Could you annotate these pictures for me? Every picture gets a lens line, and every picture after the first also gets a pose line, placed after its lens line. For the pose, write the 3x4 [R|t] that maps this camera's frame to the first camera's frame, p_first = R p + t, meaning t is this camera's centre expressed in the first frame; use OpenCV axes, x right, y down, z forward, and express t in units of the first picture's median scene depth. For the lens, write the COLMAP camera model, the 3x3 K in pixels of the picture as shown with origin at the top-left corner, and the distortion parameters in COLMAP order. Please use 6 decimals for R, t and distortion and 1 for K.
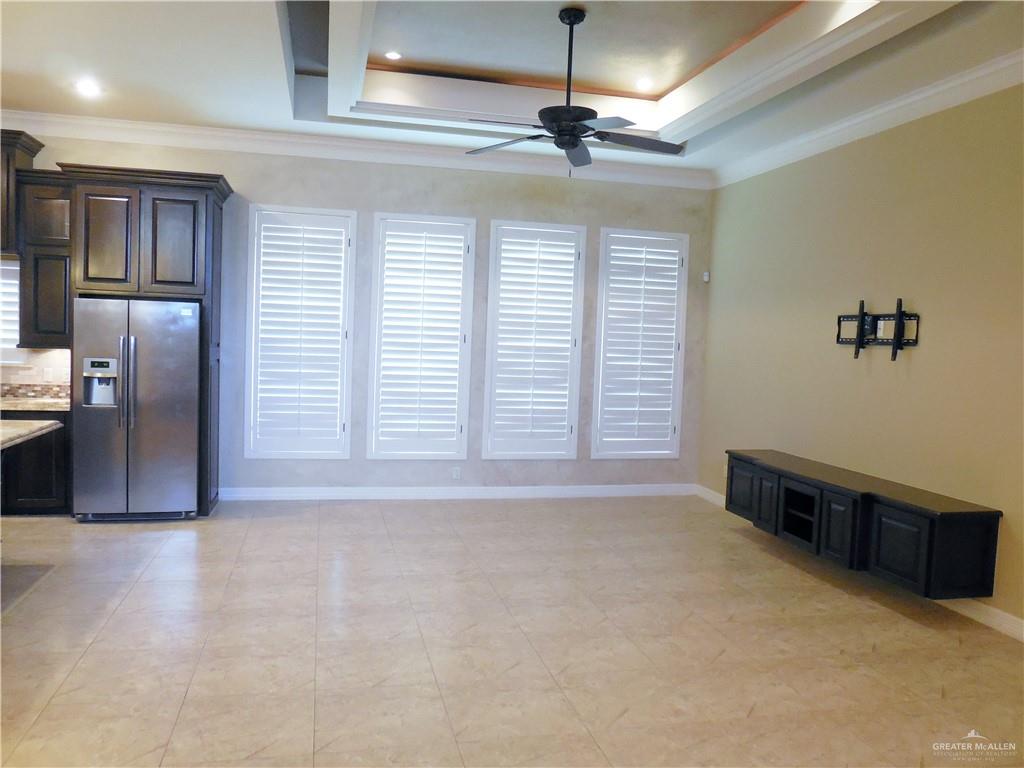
lens RADIAL K [[795.6, 0, 516.0], [0, 795.6, 391.0], [0, 0, 1]] dist [-0.034669, -0.001507]
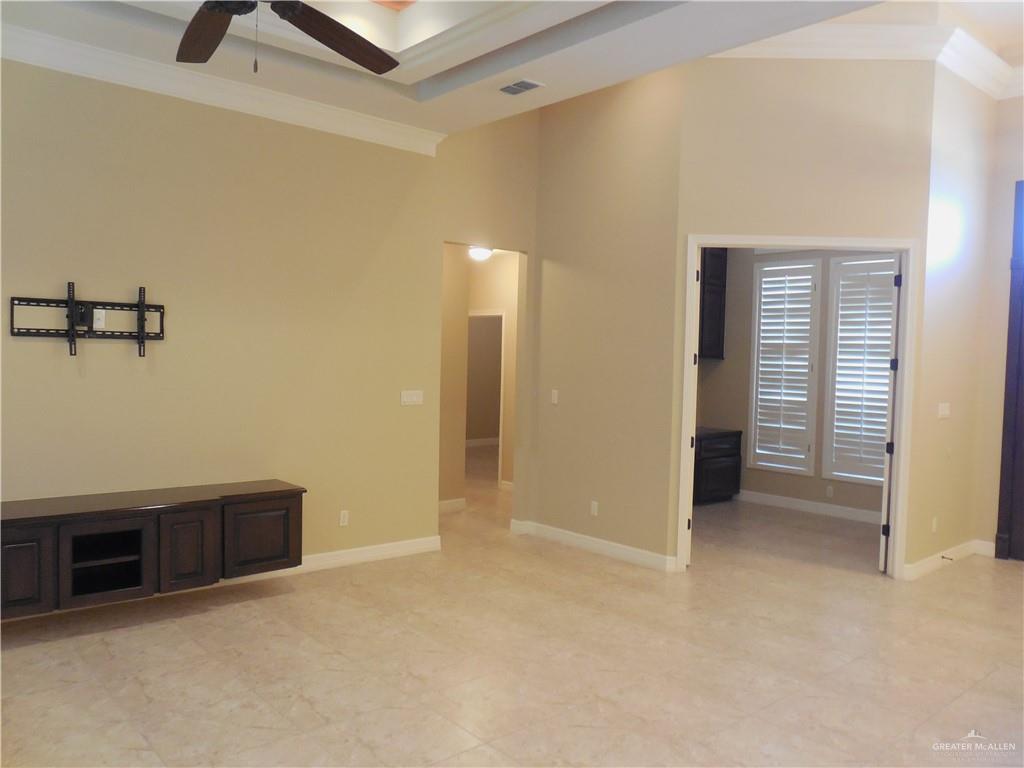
lens RADIAL K [[795.6, 0, 516.0], [0, 795.6, 391.0], [0, 0, 1]] dist [-0.034669, -0.001507]
pose [[-0.470956, -0.091274, 0.877422, -0.513463], [0.014270, 0.993715, 0.111030, -0.093400], [-0.882041, 0.064811, -0.466693, 1.050759]]
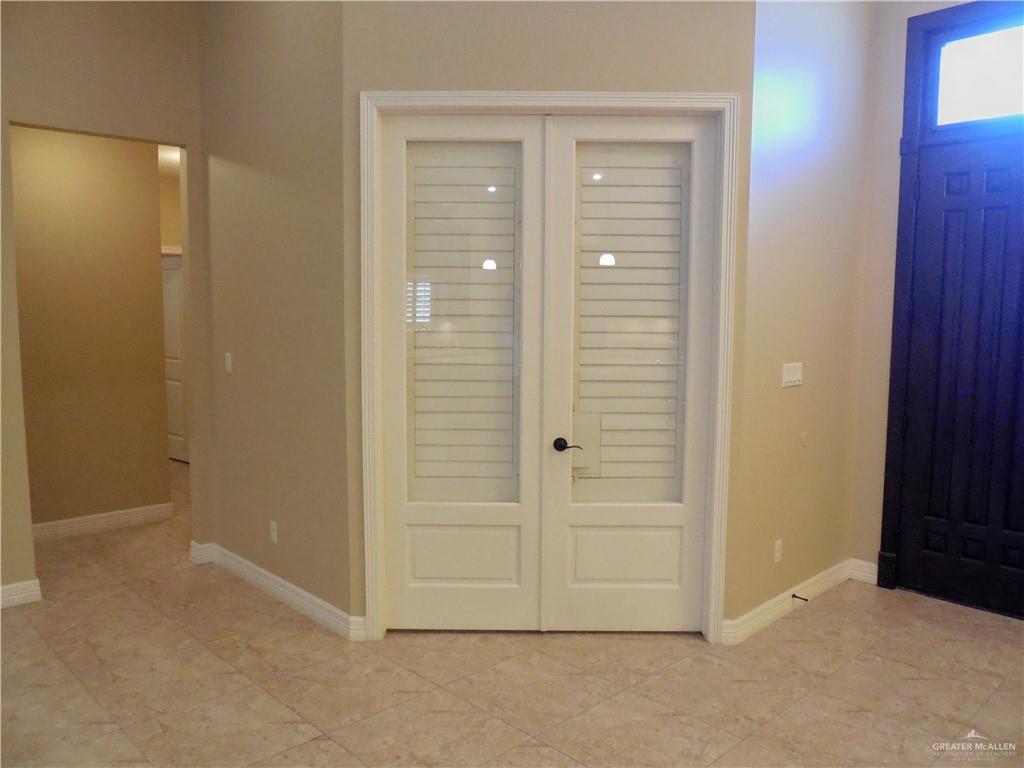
lens RADIAL K [[776.6, 0, 512.0], [0, 776.6, 384.0], [0, 0, 1]] dist [-0.032784, -0.000935]
pose [[-0.512303, -0.126295, 0.849468, -0.278866], [0.029338, 0.985977, 0.164284, -0.044931], [-0.858303, 0.109085, -0.501414, 0.544372]]
